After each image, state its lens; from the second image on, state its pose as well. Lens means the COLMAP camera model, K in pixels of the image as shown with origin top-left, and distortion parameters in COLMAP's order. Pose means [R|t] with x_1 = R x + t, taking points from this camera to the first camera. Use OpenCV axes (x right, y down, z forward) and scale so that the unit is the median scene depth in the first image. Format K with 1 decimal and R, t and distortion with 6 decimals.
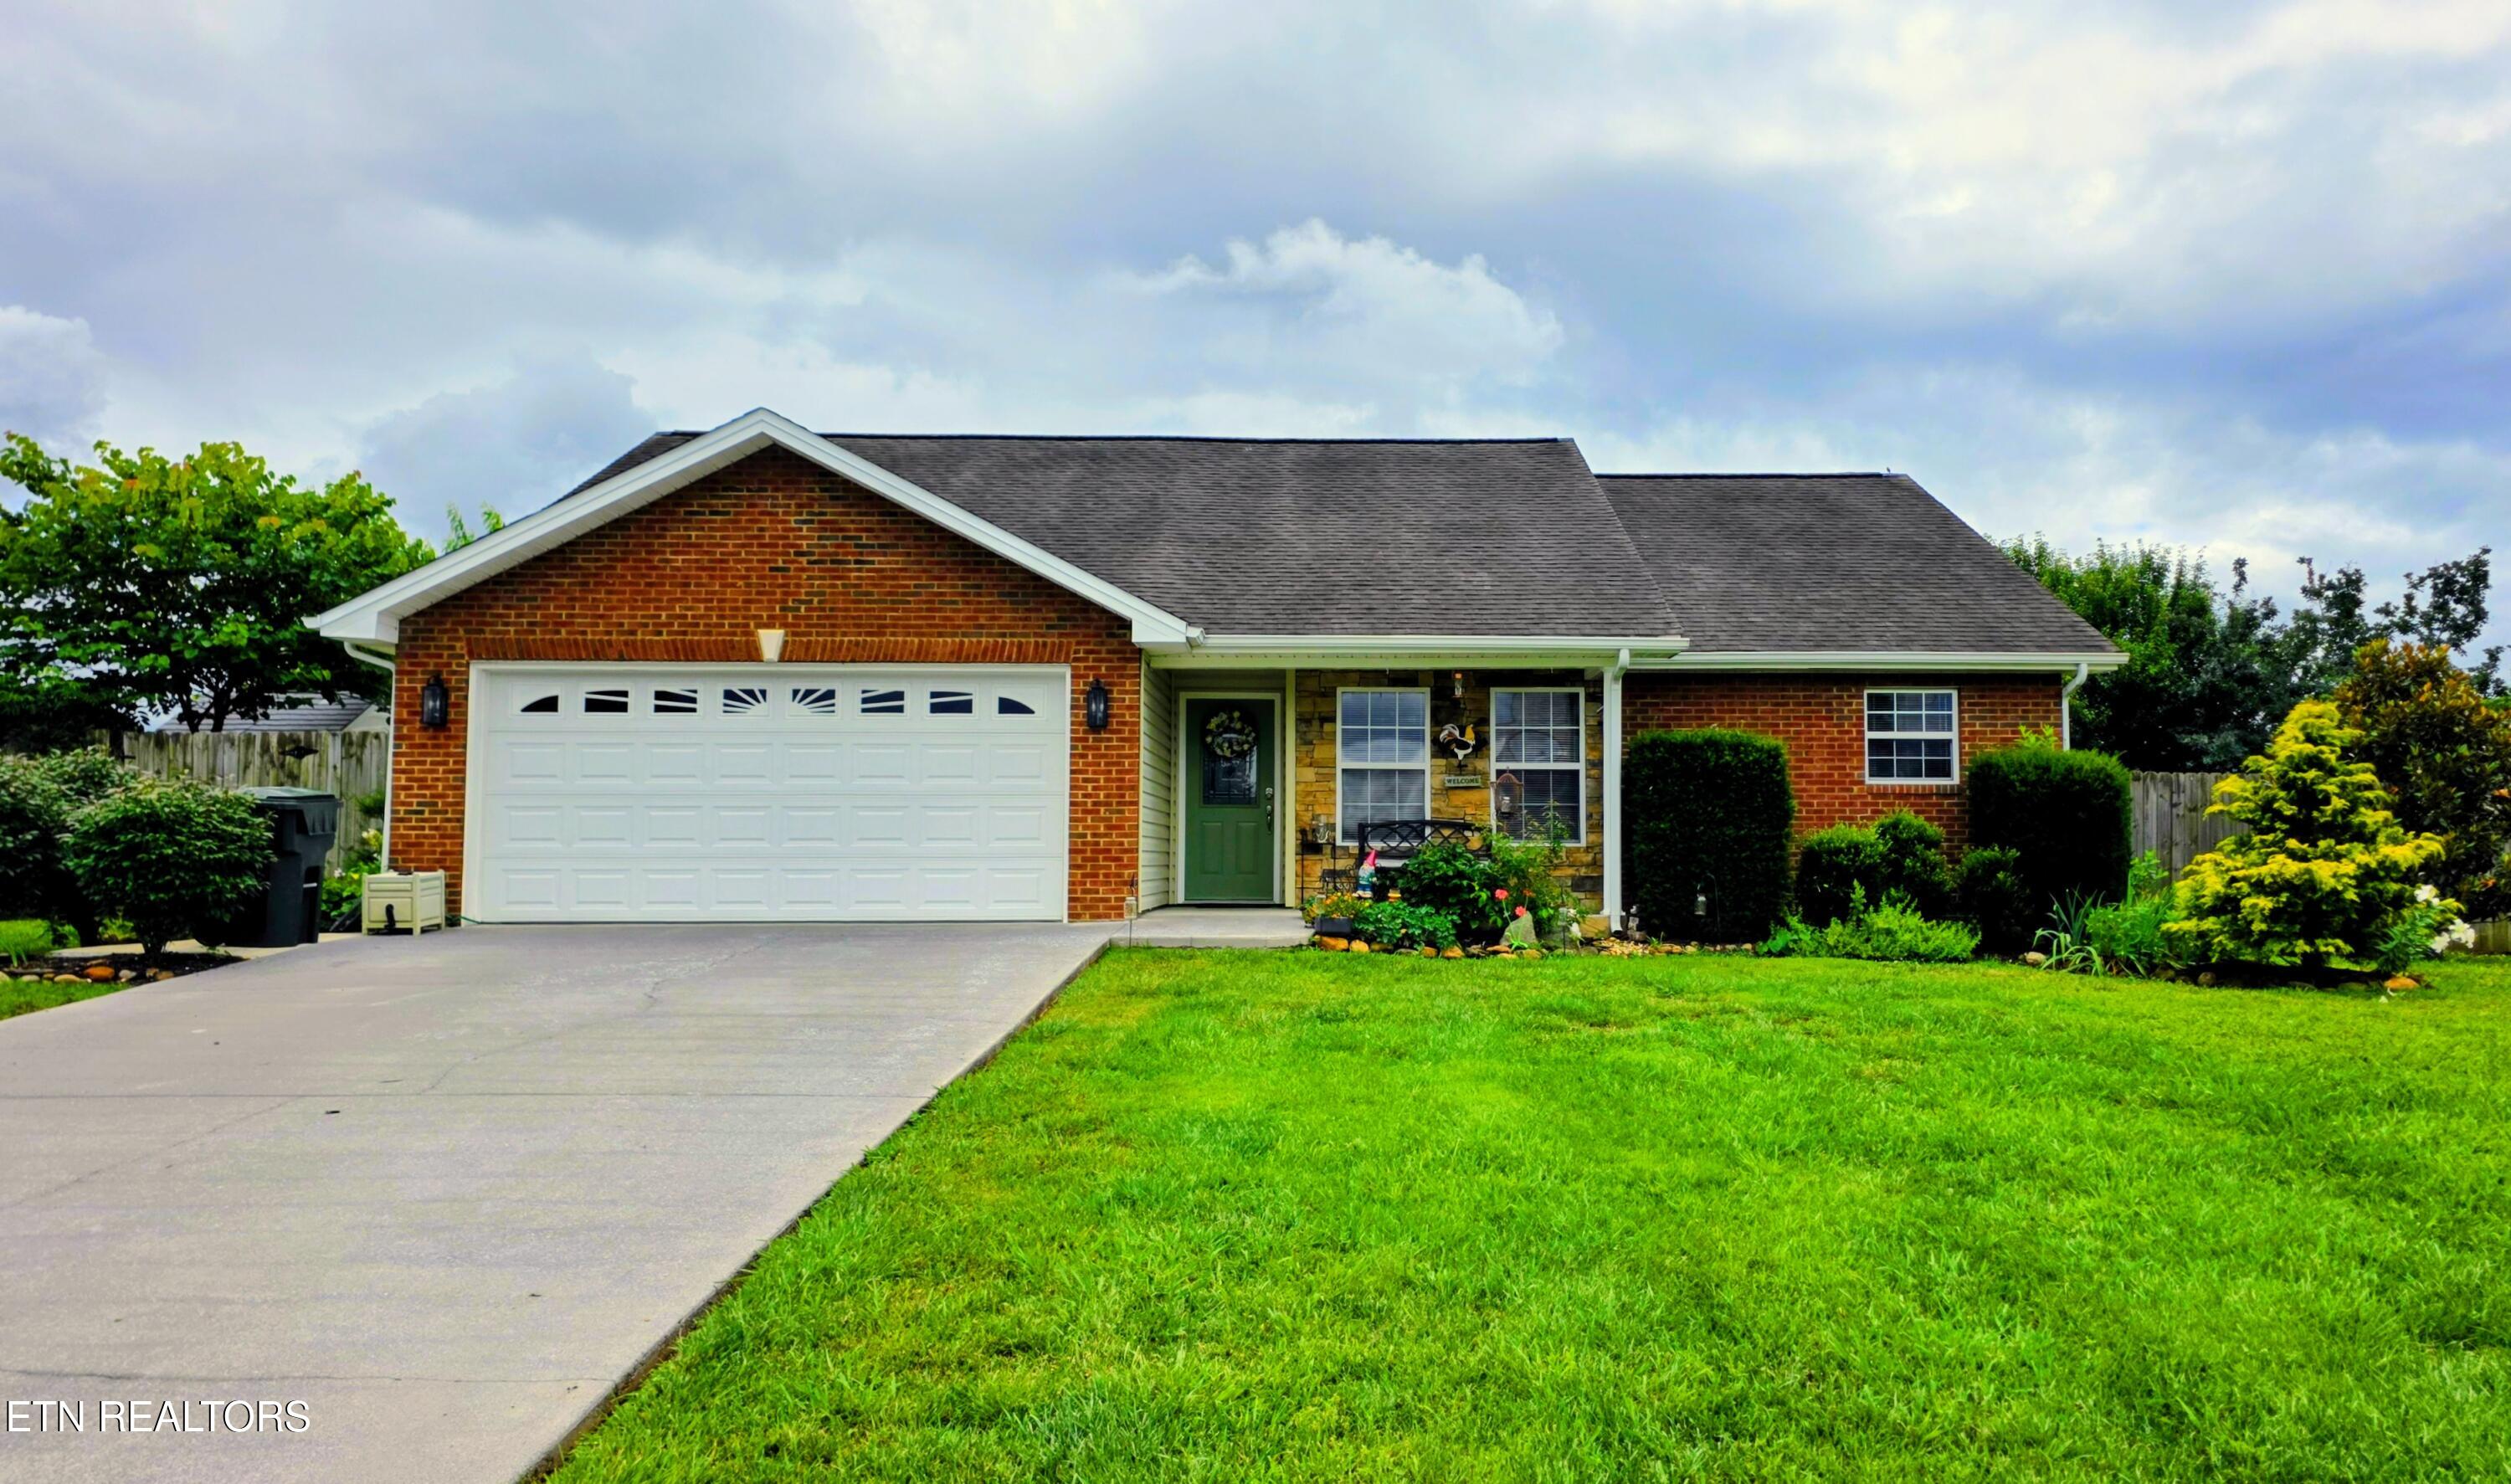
lens RADIAL K [[1655.2, 0, 1259.7], [0, 1655.2, 748.5], [0, 0, 1]] dist [0.006122, 0.000481]
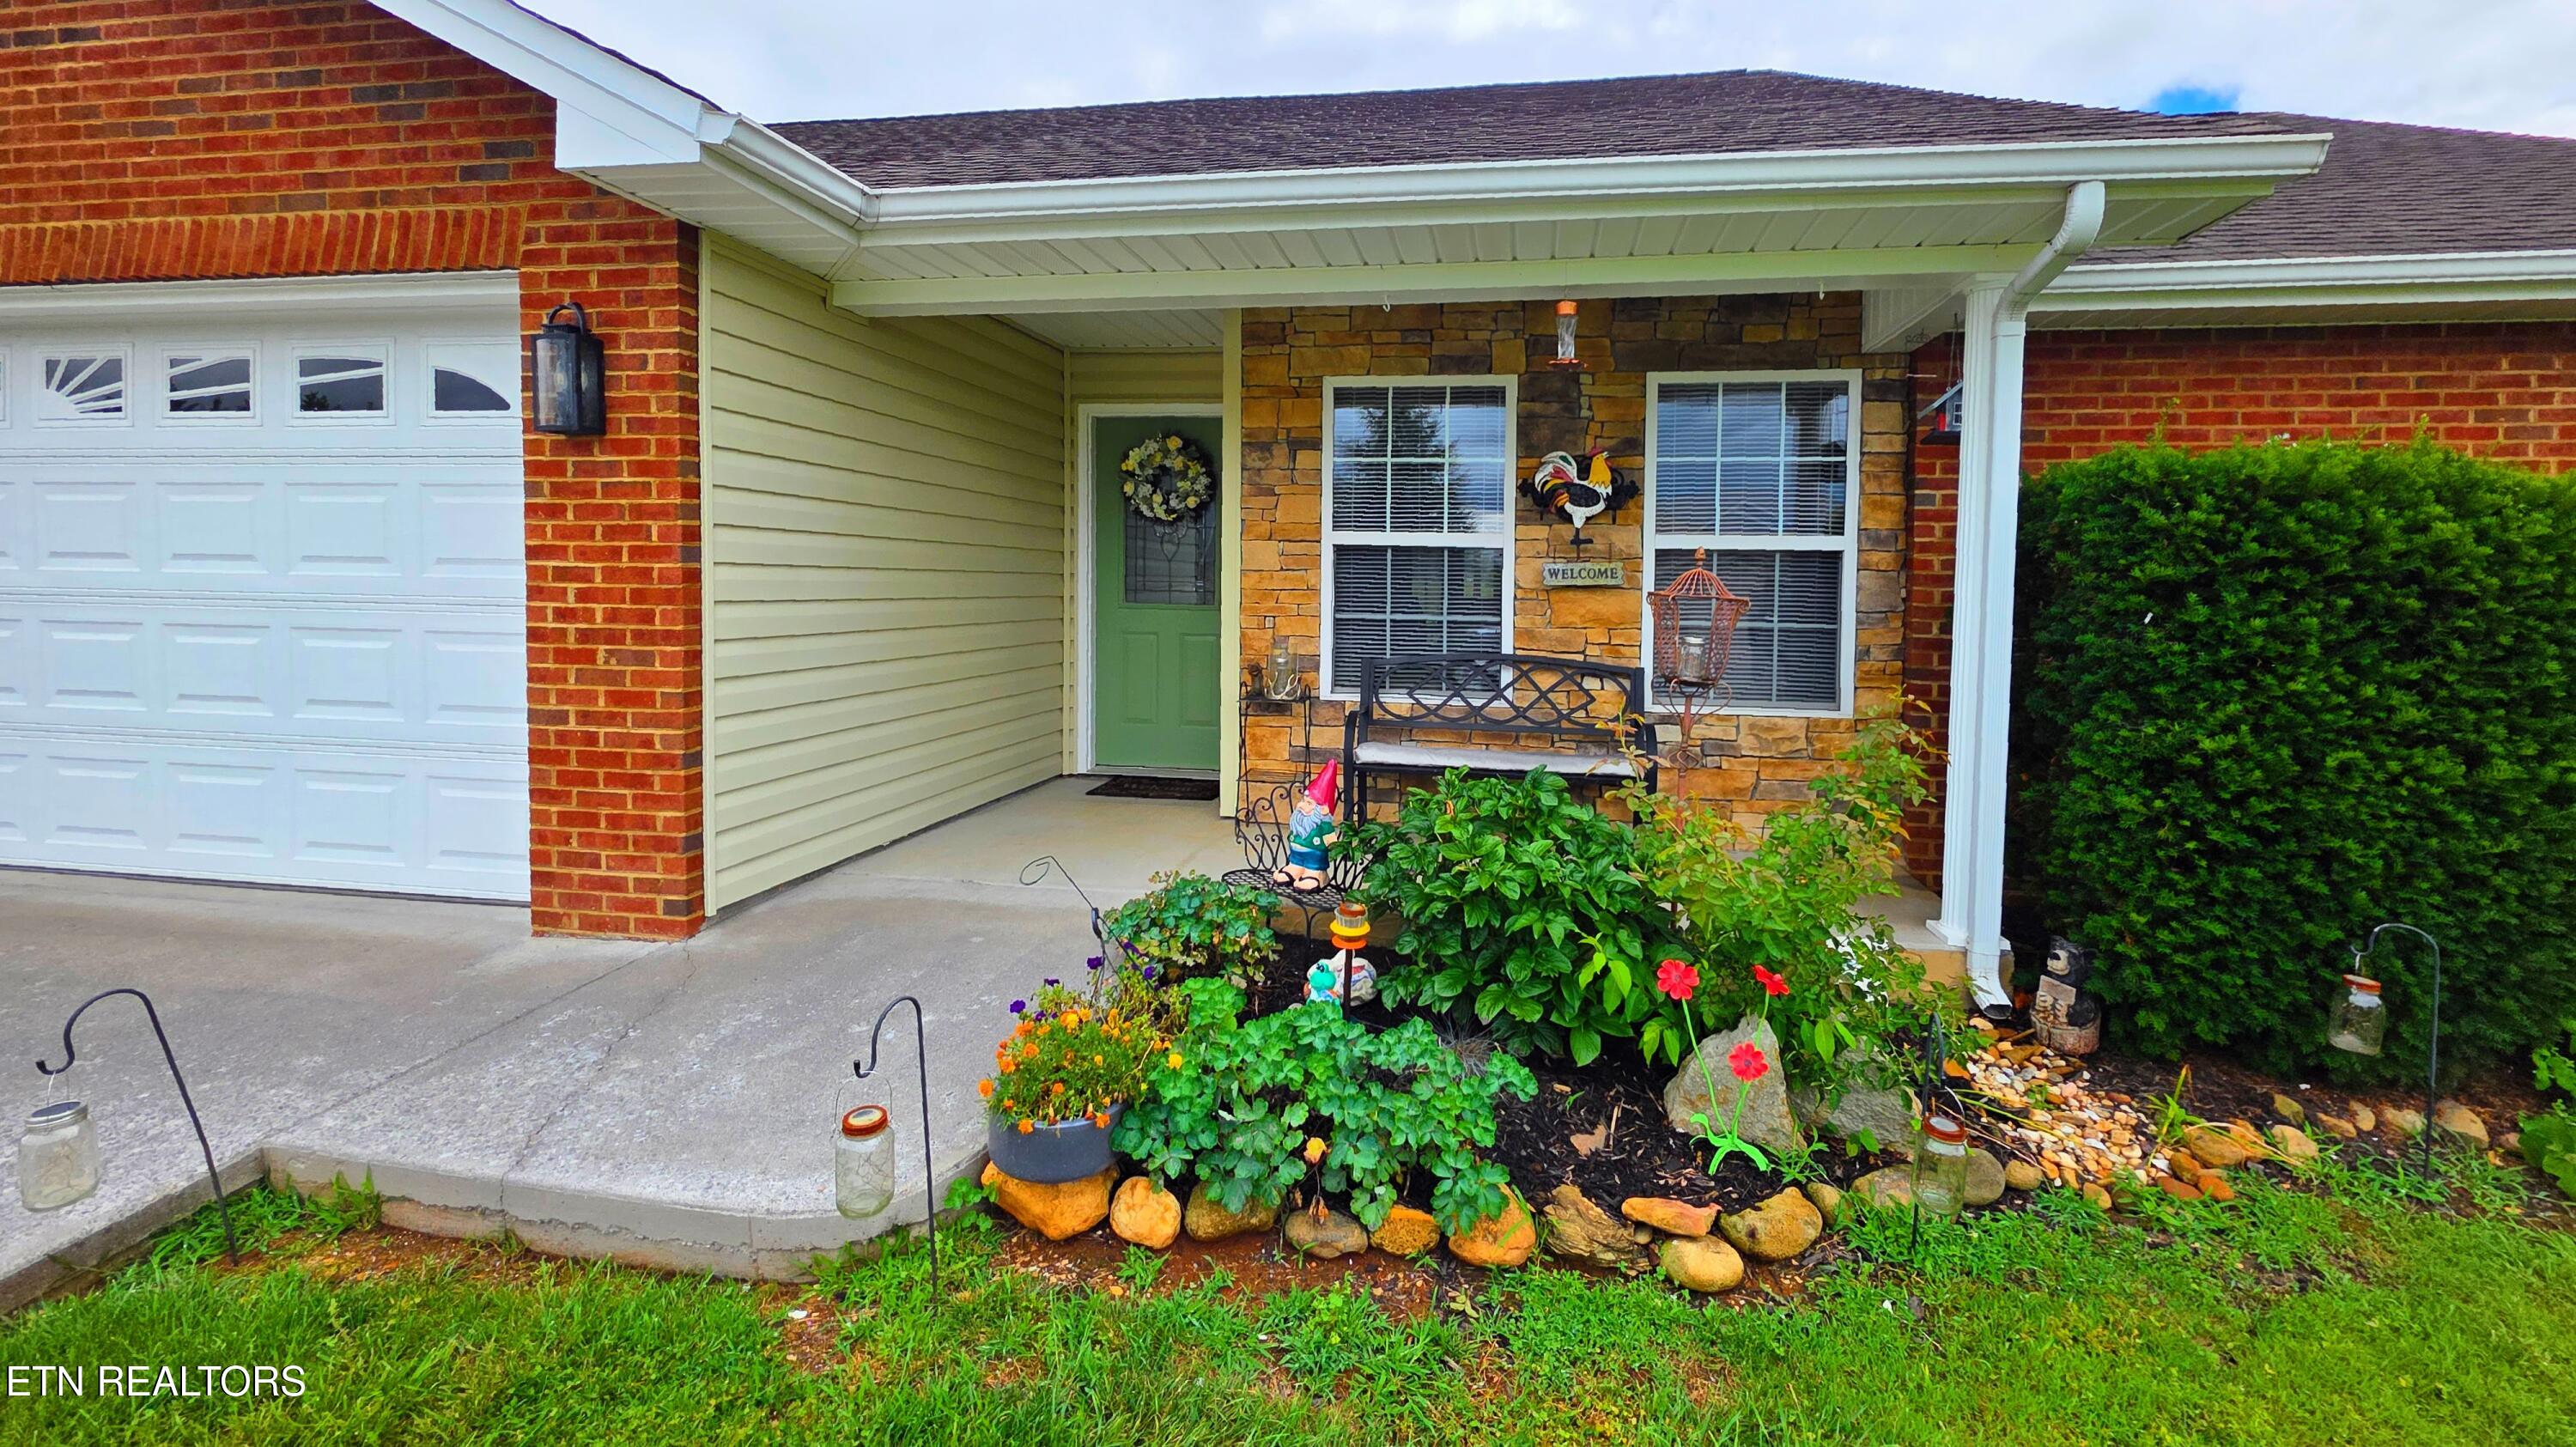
lens RADIAL K [[1036.1, 0, 1326.2], [0, 1036.1, 603.0], [0, 0, 1]] dist [-0.002980, -0.000069]
pose [[0.988916, 0.017493, -0.147441, 0.104034], [-0.005573, 0.996708, 0.080879, 0.005141], [0.148370, -0.079161, 0.985758, 0.770915]]
